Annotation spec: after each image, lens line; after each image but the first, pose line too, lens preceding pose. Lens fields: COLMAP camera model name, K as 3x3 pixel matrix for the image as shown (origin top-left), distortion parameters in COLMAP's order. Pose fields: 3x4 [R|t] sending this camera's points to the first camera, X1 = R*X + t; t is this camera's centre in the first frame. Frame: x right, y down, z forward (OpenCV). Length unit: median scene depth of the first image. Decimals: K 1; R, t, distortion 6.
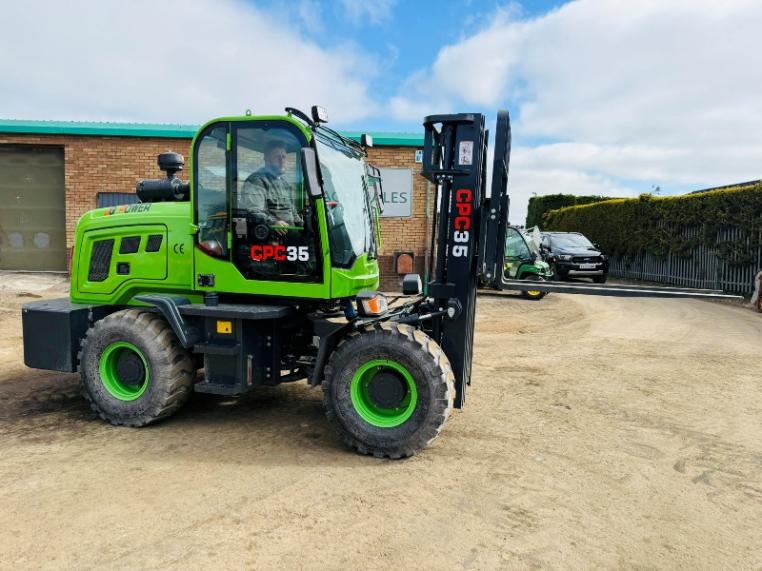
lens RADIAL K [[564.8, 0, 394.1], [0, 564.8, 308.4], [0, 0, 1]] dist [0.017902, -0.031015]
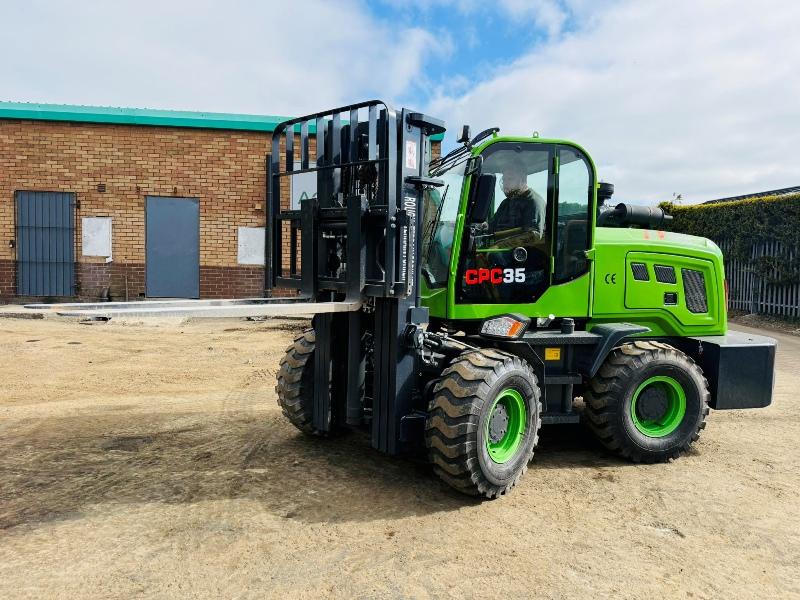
lens RADIAL K [[593.0, 0, 414.3], [0, 593.0, 315.3], [0, 0, 1]] dist [0.017902, -0.031015]
pose [[0.998423, 0.002589, 0.056080, -0.019676], [-0.002047, 0.999951, -0.009722, -0.056013], [-0.056102, 0.009592, 0.998379, 0.353989]]
